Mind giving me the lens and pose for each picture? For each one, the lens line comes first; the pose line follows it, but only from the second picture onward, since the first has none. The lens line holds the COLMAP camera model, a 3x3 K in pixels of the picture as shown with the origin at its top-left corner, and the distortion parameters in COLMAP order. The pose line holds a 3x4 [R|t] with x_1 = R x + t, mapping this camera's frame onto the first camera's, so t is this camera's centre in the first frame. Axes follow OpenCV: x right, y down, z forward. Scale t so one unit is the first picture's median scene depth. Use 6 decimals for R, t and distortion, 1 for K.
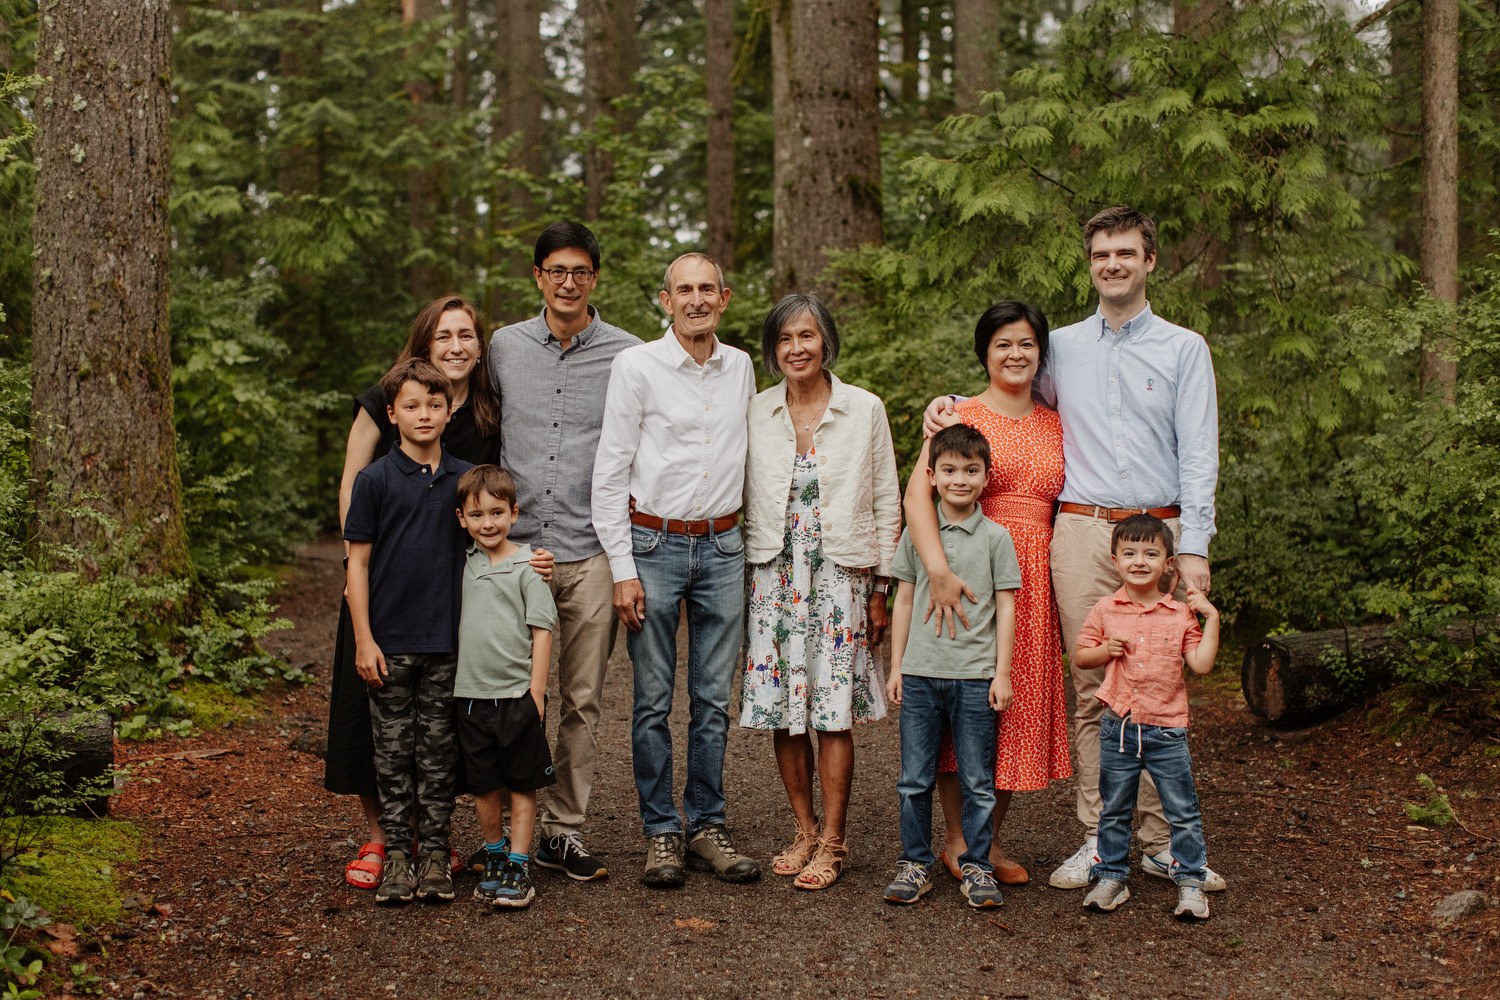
lens RADIAL K [[2260.5, 0, 744.1], [0, 2260.5, 505.2], [0, 0, 1]] dist [0.012309, 0.000000]
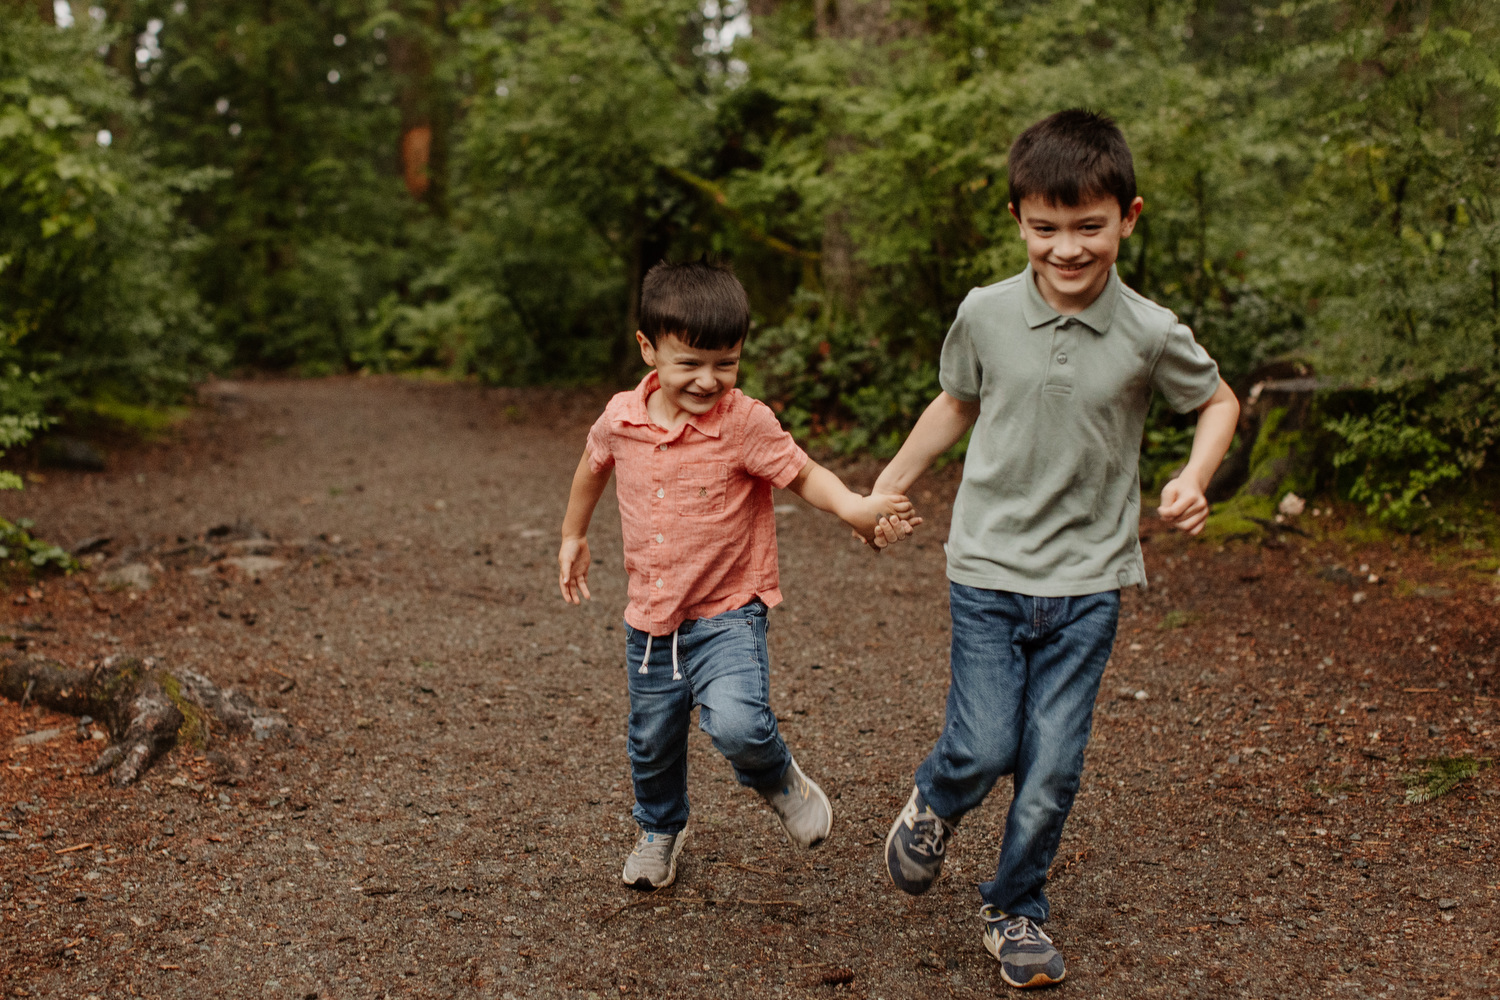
lens RADIAL K [[2379.9, 0, 714.4], [0, 2379.9, 450.1], [0, 0, 1]] dist [0.011844, 0.000000]
pose [[0.998377, -0.008795, -0.056269, 0.028174], [0.010954, 0.999211, 0.038176, 0.014720], [0.055889, -0.038731, 0.997686, 0.240996]]
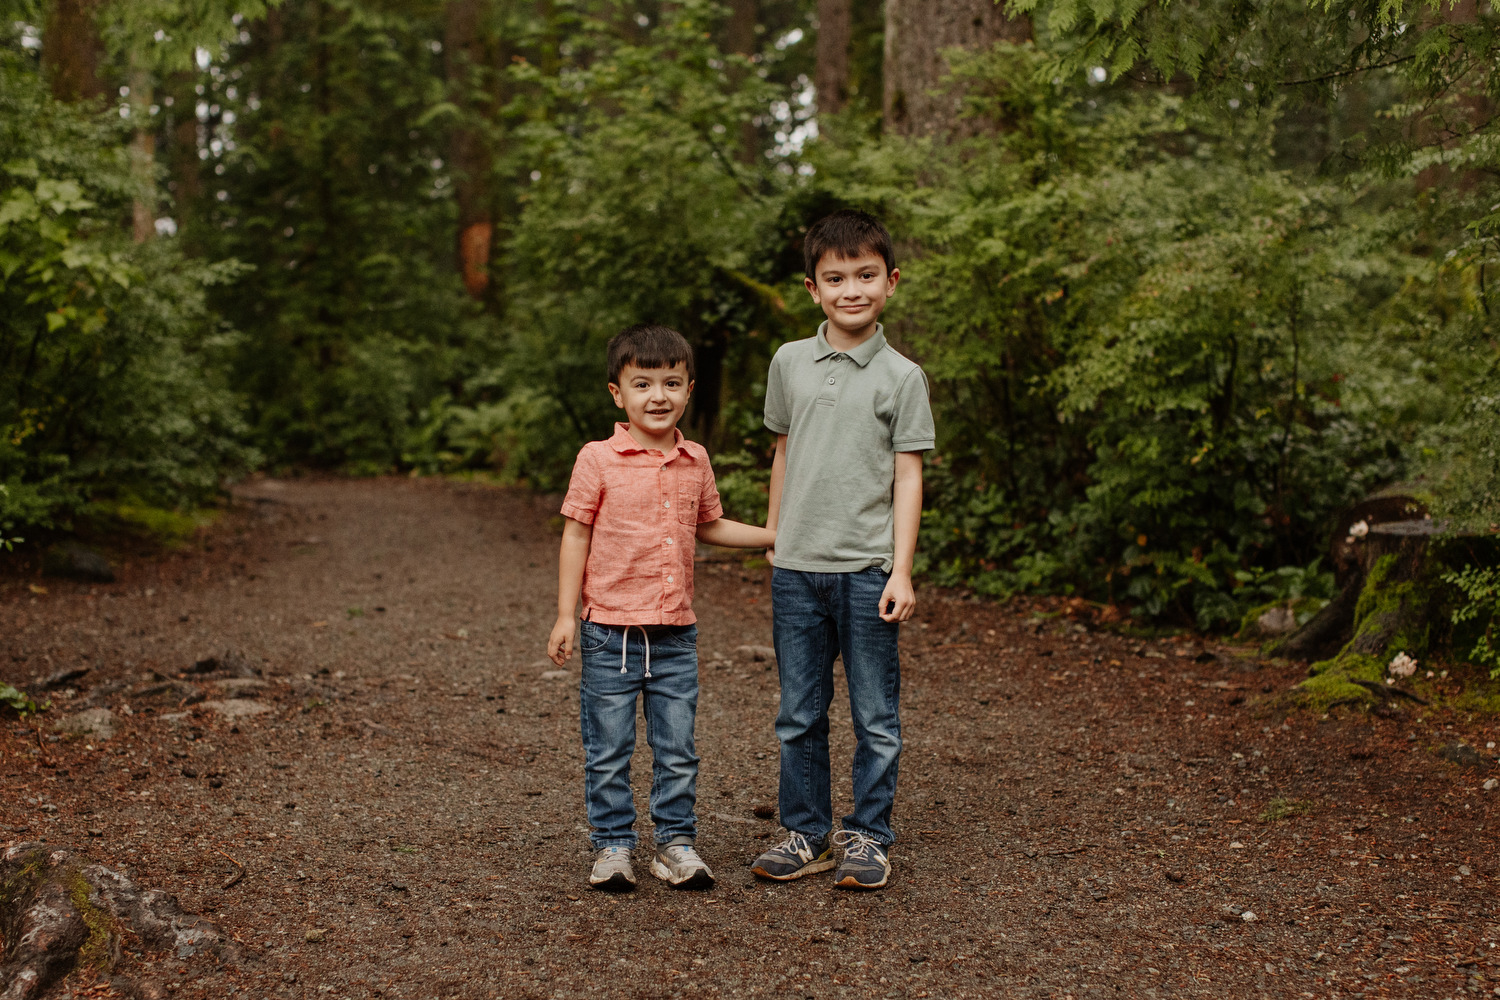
lens RADIAL K [[2260.5, 0, 787.3], [0, 2260.5, 602.7], [0, 0, 1]] dist [0.012309, 0.000000]
pose [[0.998473, 0.013030, -0.053684, 0.028666], [-0.009460, 0.997759, 0.066236, 0.007405], [0.054426, -0.065627, 0.996359, 0.326671]]
